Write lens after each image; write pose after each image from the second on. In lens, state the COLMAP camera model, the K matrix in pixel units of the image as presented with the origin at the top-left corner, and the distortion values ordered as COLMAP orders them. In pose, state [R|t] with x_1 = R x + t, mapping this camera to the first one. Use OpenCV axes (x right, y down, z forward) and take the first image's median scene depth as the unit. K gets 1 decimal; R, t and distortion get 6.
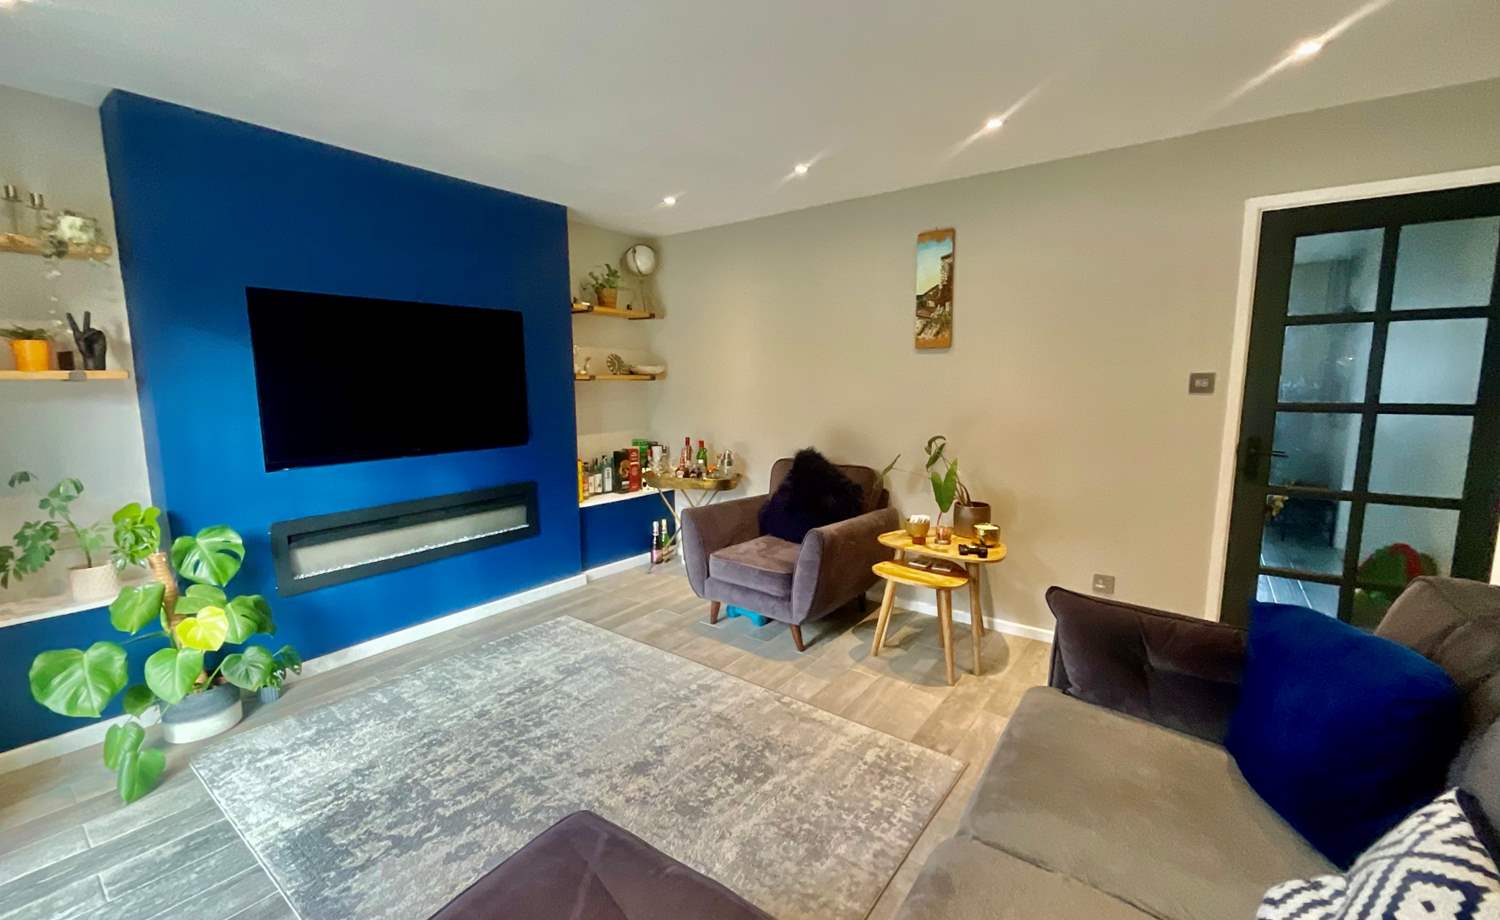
lens RADIAL K [[614.8, 0, 750.9], [0, 614.8, 461.9], [0, 0, 1]] dist [-0.000210, 0.000198]
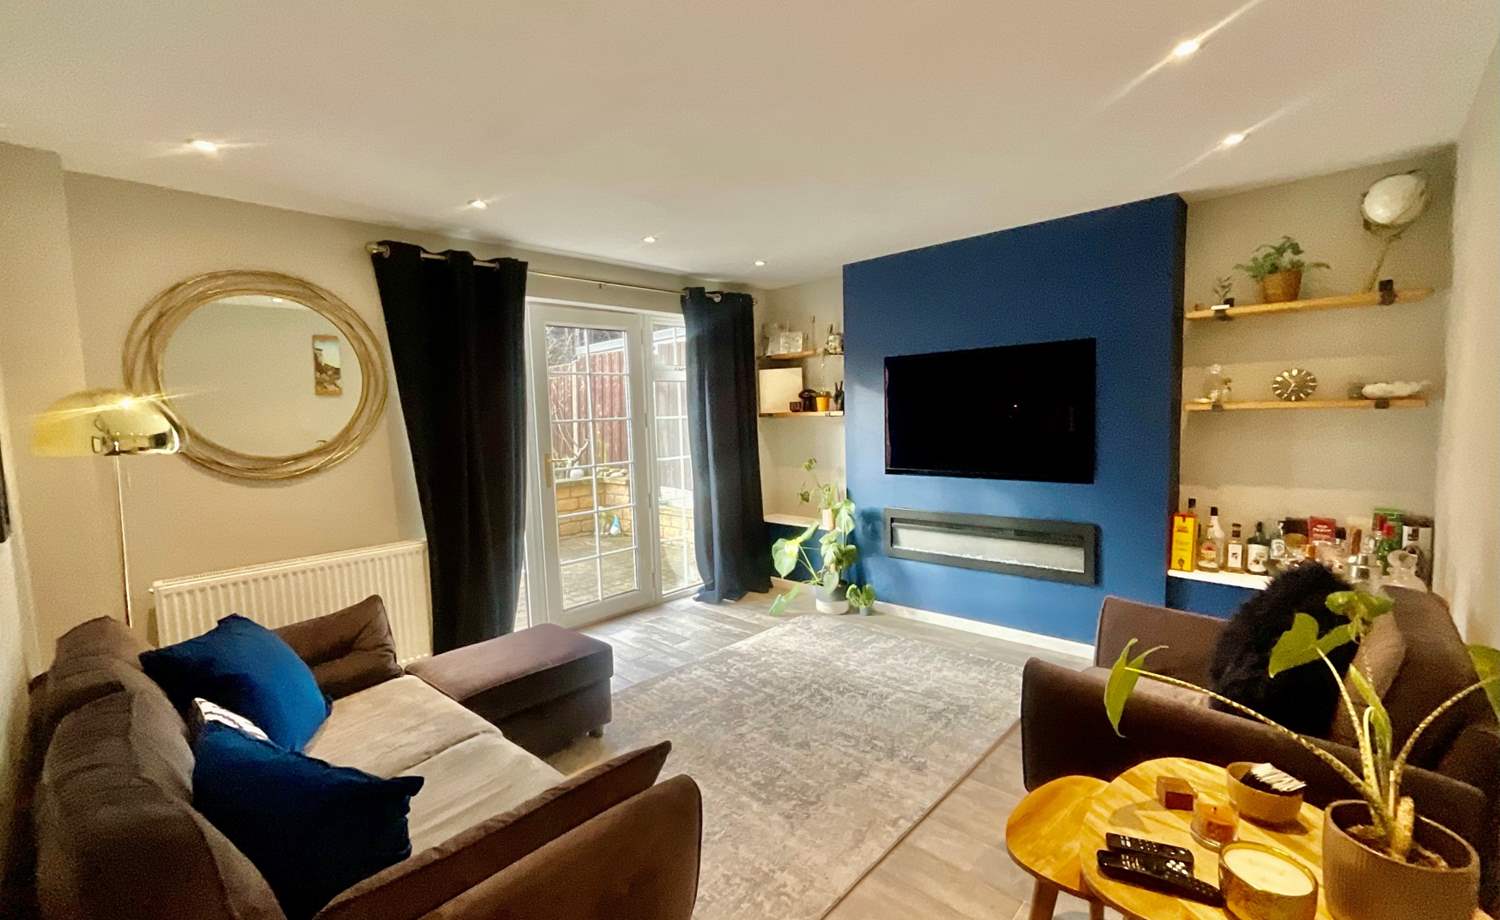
lens RADIAL K [[637.5, 0, 746.9], [0, 637.5, 444.6], [0, 0, 1]] dist [-0.000777, -0.000197]
pose [[-0.116783, 0.065281, -0.991010, 0.867203], [-0.100328, 0.991958, 0.077166, -0.149825], [0.988077, 0.108437, -0.109294, 0.820000]]
